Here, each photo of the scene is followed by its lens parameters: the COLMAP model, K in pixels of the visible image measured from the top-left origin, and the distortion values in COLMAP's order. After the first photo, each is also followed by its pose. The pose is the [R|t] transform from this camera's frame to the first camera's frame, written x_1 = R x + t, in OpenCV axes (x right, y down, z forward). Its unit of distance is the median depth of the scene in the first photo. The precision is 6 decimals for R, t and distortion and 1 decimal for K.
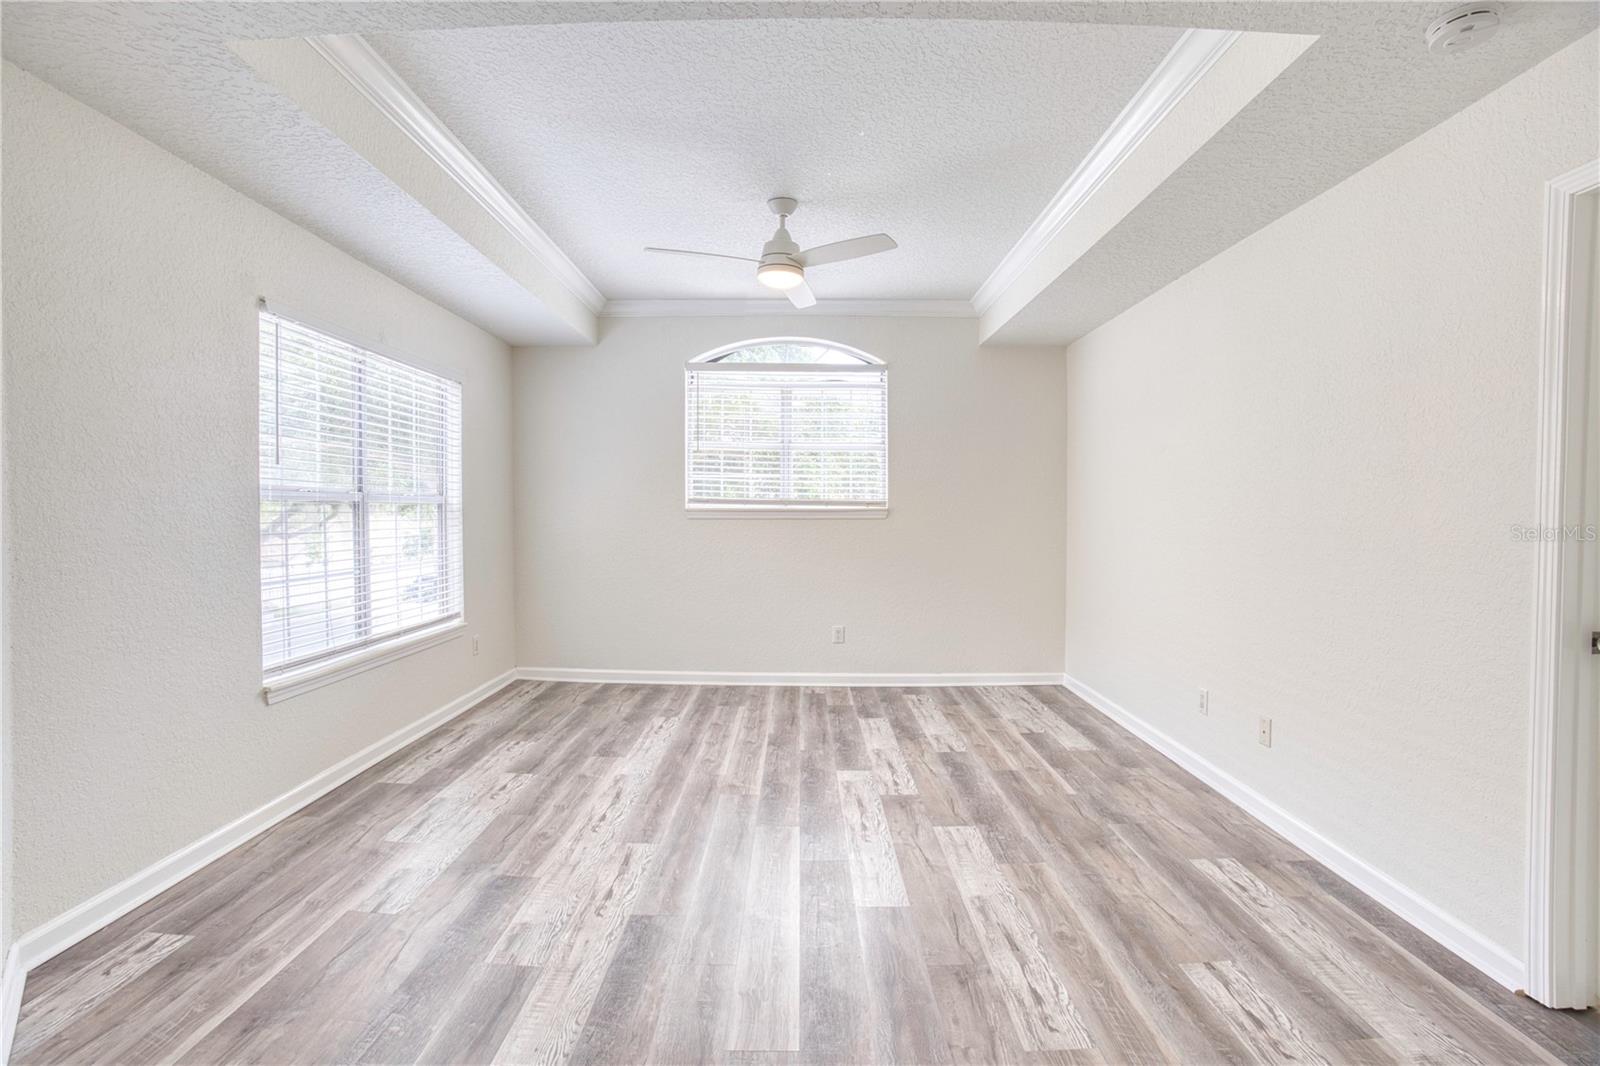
lens RADIAL K [[684.8, 0, 797.6], [0, 684.8, 526.1], [0, 0, 1]] dist [-0.077432, 0.017033]
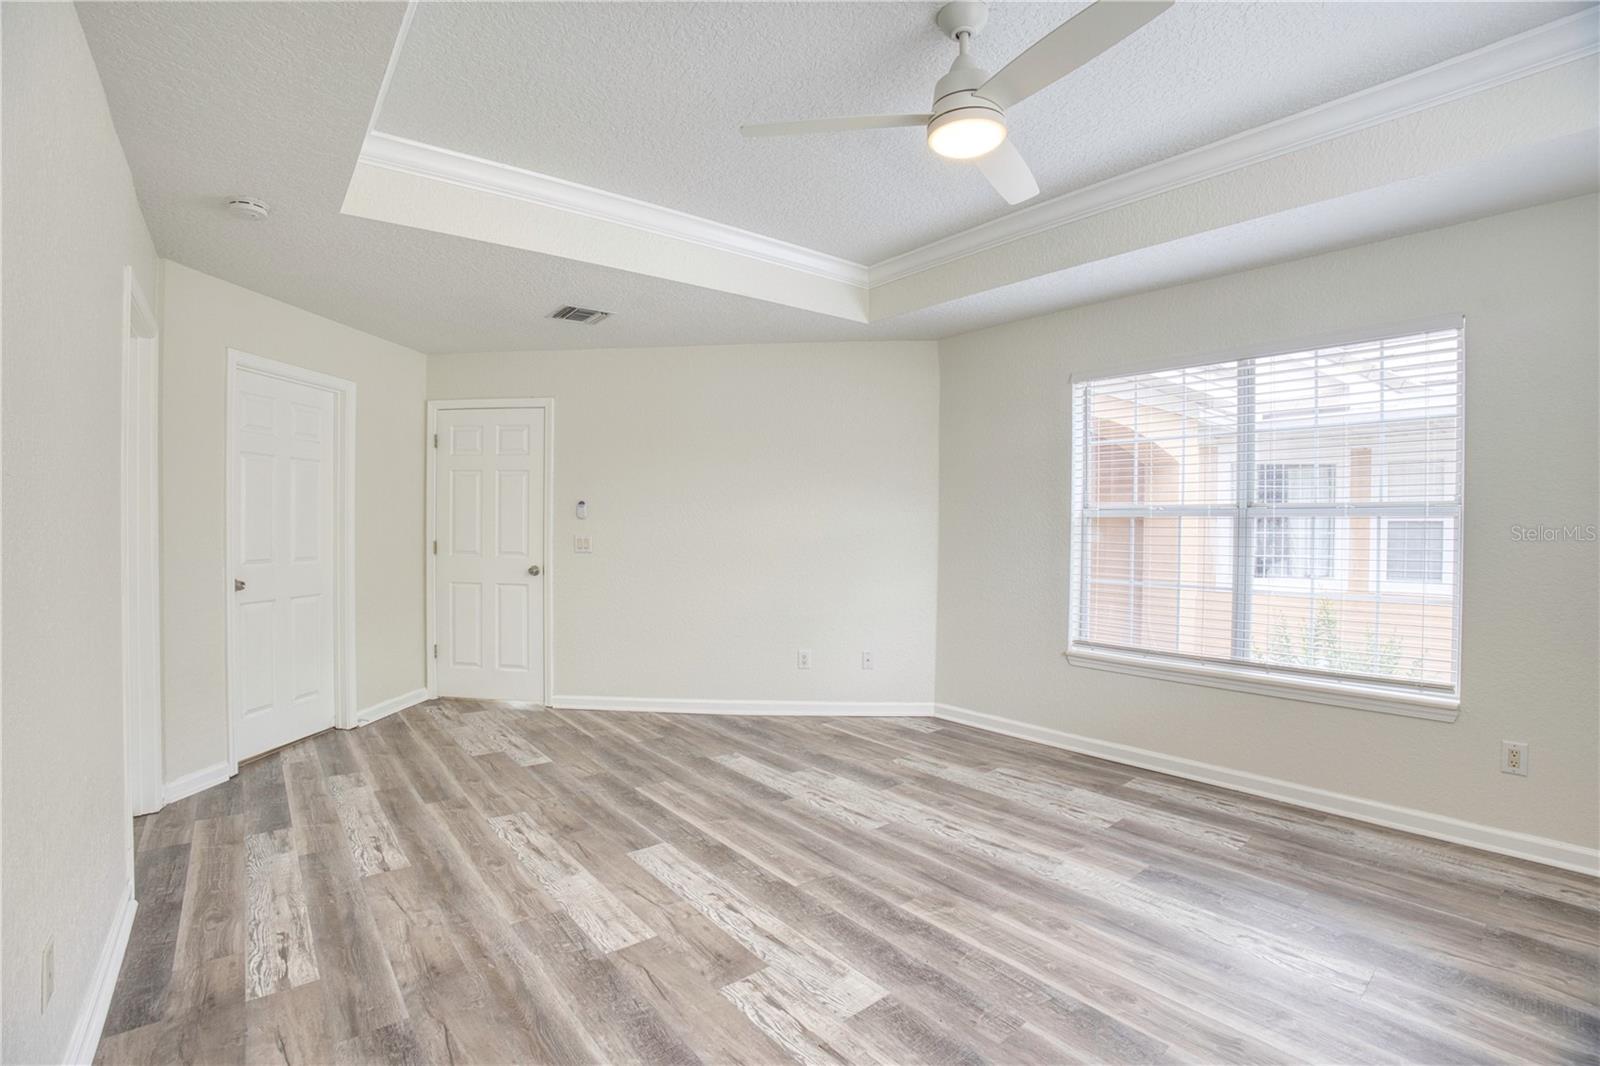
lens RADIAL K [[733.6, 0, 793.9], [0, 733.6, 524.4], [0, 0, 1]] dist [-0.125994, 0.034933]
pose [[-0.768358, -0.009283, -0.639953, 0.612369], [-0.020565, 0.999737, 0.010190, -0.027965], [0.639690, 0.020991, -0.768346, 1.750583]]
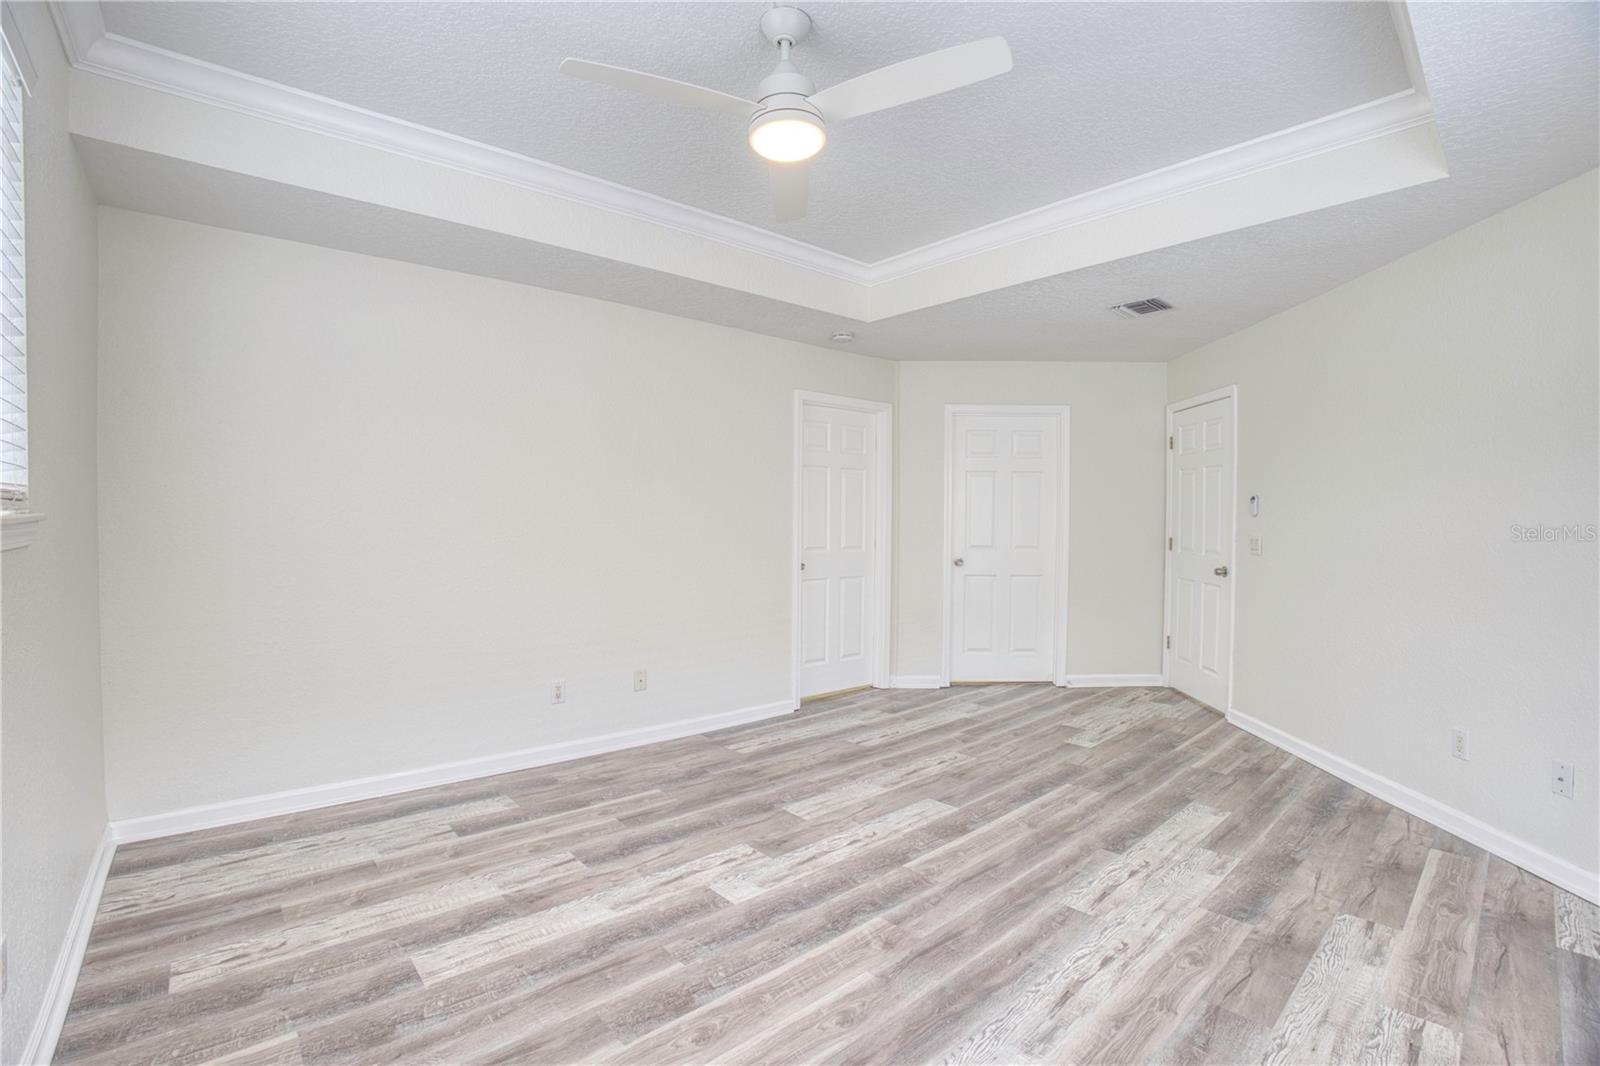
lens RADIAL K [[733.6, 0, 793.9], [0, 733.6, 524.4], [0, 0, 1]] dist [-0.125994, 0.034933]
pose [[-0.652980, -0.007983, 0.757333, -0.645603], [0.010973, 0.999740, 0.019999, -0.035280], [-0.757296, 0.021369, -0.652722, 1.788875]]
